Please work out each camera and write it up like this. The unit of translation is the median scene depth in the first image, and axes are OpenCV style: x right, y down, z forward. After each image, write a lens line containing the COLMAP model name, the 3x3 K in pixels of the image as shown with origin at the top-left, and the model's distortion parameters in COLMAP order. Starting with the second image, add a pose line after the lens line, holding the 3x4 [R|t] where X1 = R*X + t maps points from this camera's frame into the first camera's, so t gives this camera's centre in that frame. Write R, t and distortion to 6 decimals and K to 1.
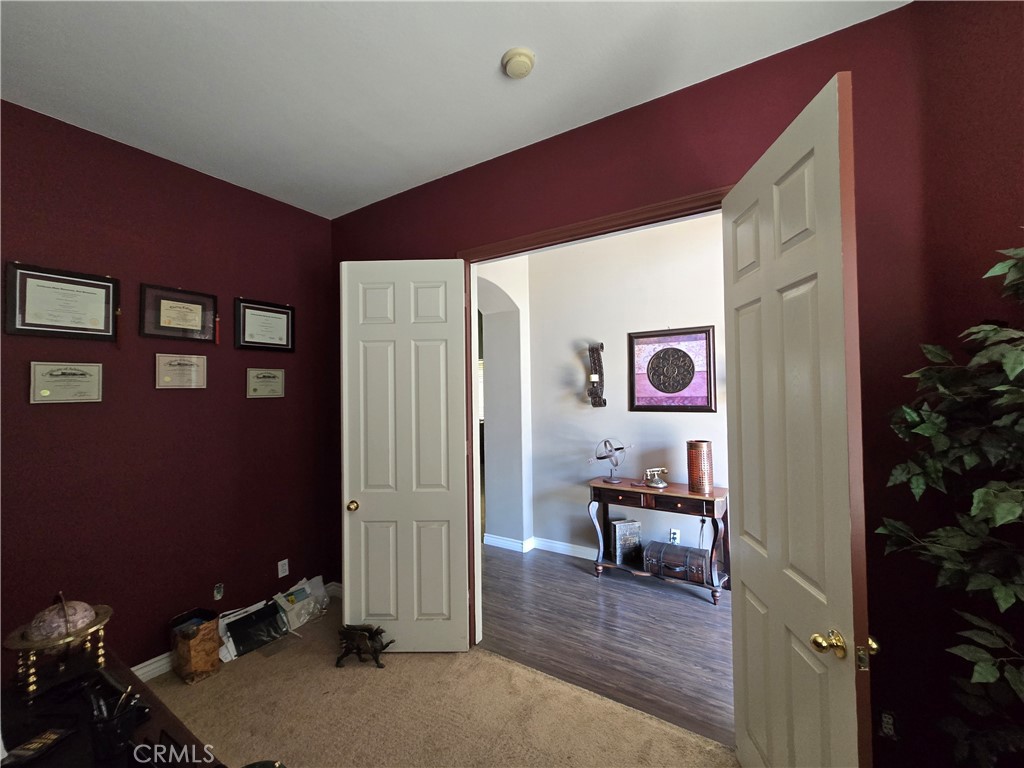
lens RADIAL K [[417.7, 0, 512.0], [0, 417.7, 384.0], [0, 0, 1]] dist [-0.000820, 0.000168]
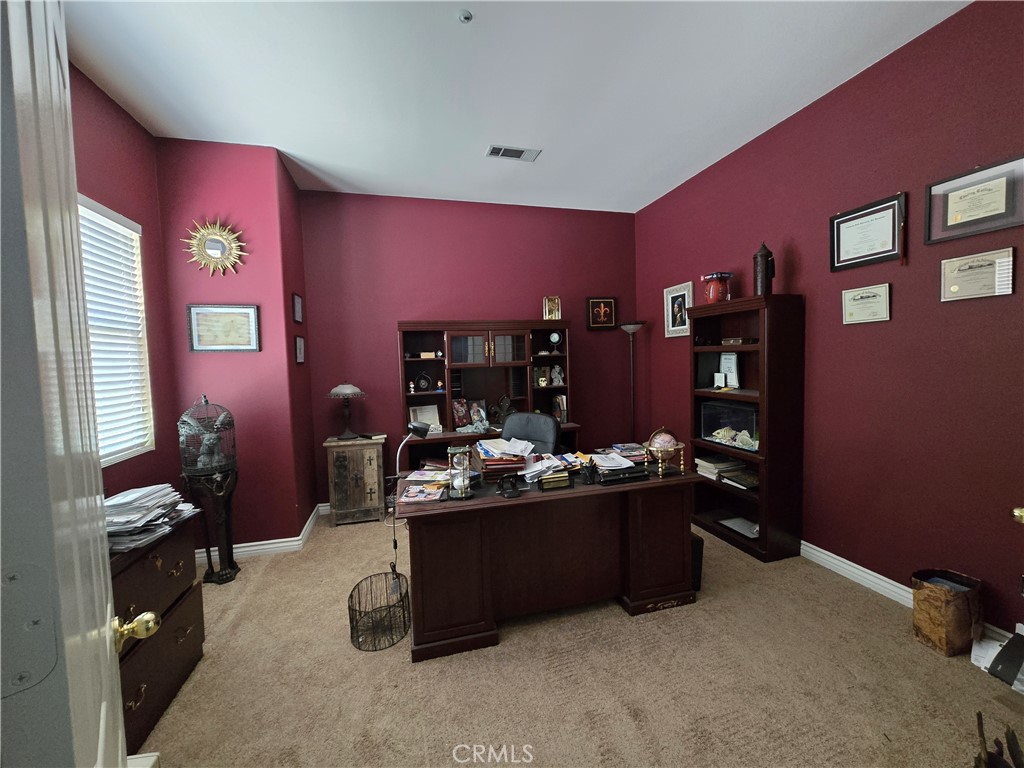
lens RADIAL K [[417.7, 0, 512.0], [0, 417.7, 384.0], [0, 0, 1]] dist [-0.000820, 0.000168]
pose [[-0.676447, 0.080243, -0.732107, 0.415811], [0.048842, 0.996746, 0.064120, 0.085462], [0.734870, 0.007616, -0.678165, 0.973059]]
